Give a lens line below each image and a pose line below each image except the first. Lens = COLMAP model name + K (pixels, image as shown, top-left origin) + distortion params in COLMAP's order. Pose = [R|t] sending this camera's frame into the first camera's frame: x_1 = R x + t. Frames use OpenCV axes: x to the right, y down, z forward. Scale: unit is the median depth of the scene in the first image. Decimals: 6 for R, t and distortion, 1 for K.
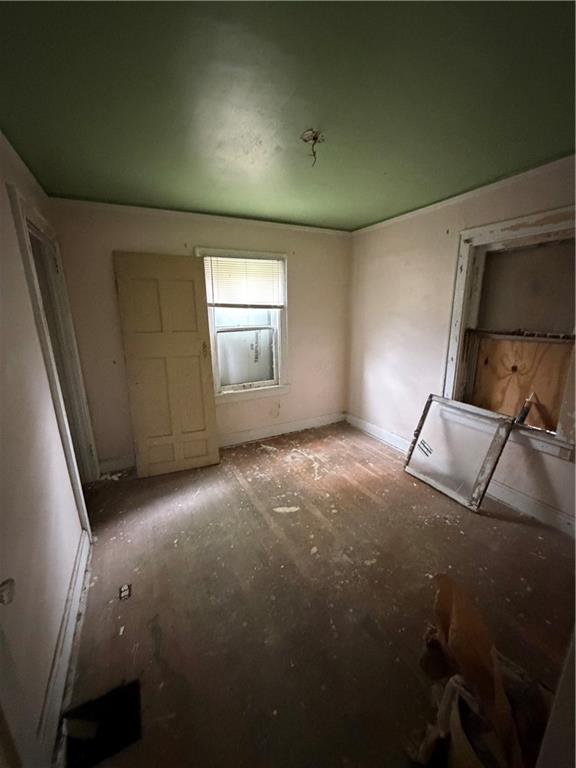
lens RADIAL K [[305.7, 0, 288.1], [0, 305.7, 382.7], [0, 0, 1]] dist [-0.000059, -0.000528]
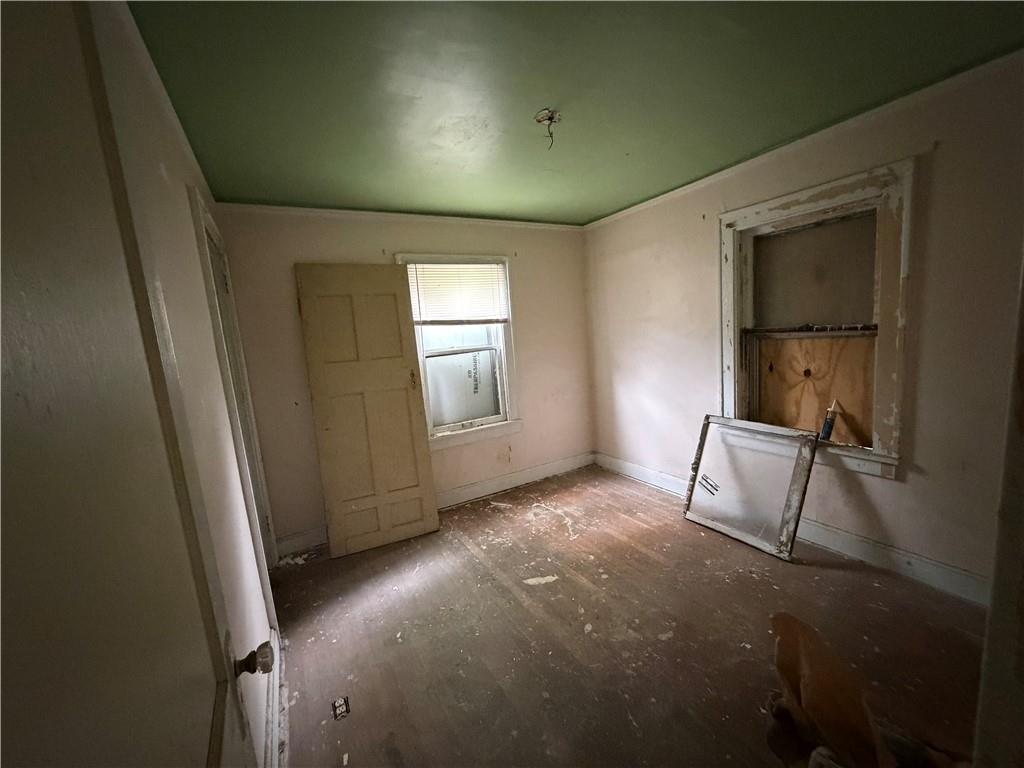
lens RADIAL K [[407.6, 0, 511.1], [0, 407.6, 385.1], [0, 0, 1]] dist [-0.000059, -0.000528]
pose [[0.996744, -0.070913, 0.038381, -0.080915], [0.074649, 0.991478, -0.106768, 0.042445], [-0.030483, 0.109285, 0.993543, -0.039335]]
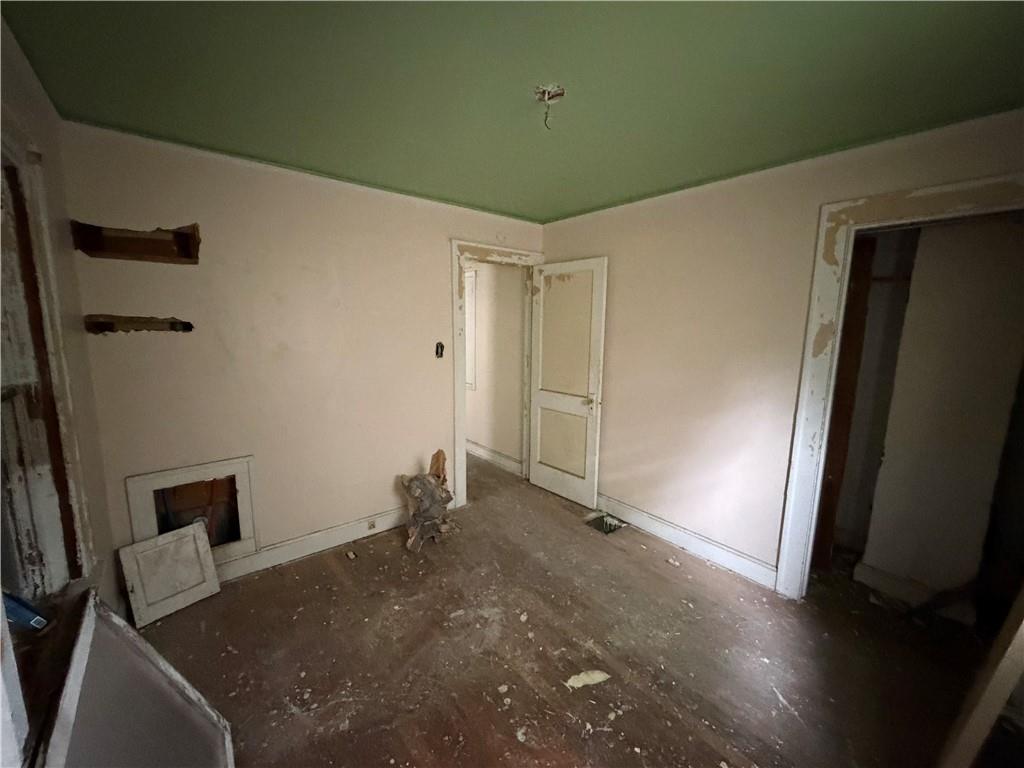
lens RADIAL K [[407.6, 0, 511.1], [0, 407.6, 385.1], [0, 0, 1]] dist [-0.000059, -0.000528]
pose [[-0.976227, 0.037062, -0.213560, 0.266846], [-0.049546, 0.921032, 0.386322, -0.359803], [0.211014, 0.387719, -0.897300, 1.412673]]
